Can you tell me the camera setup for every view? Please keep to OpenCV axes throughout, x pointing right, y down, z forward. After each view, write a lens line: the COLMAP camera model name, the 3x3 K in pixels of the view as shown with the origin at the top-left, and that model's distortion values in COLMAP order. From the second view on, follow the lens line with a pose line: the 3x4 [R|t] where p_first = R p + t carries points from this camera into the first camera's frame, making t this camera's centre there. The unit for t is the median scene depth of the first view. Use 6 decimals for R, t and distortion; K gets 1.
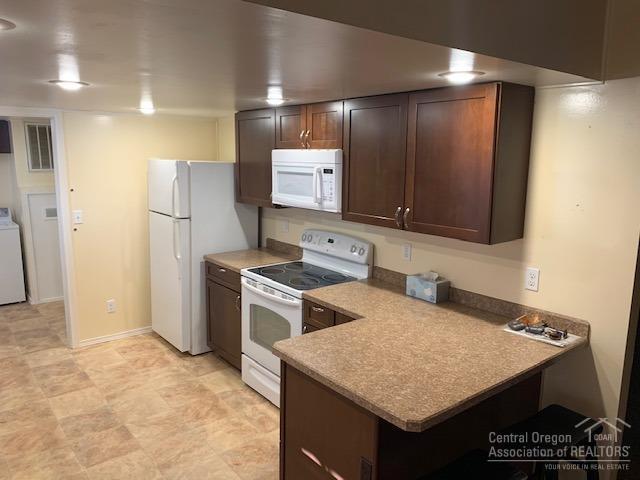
lens RADIAL K [[491.8, 0, 306.3], [0, 491.8, 232.9], [0, 0, 1]] dist [0.031399, -0.012091]
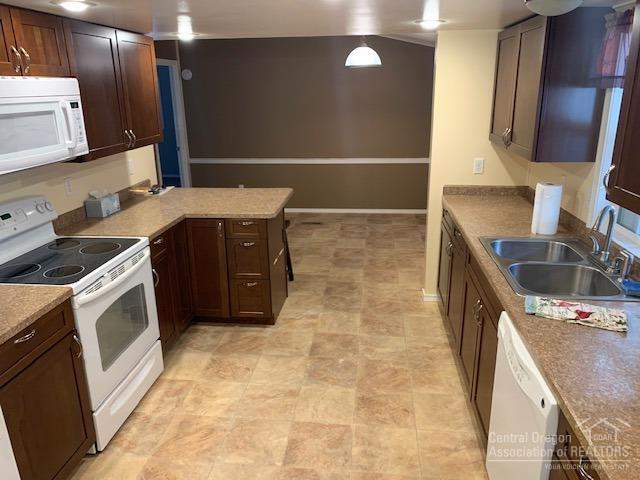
lens RADIAL K [[491.8, 0, 319.8], [0, 491.8, 243.3], [0, 0, 1]] dist [0.031399, -0.012091]
pose [[-0.719876, -0.208651, 0.662000, -0.812629], [0.118395, 0.902860, 0.413312, -0.203821], [-0.683931, 0.375911, -0.625244, 1.278491]]
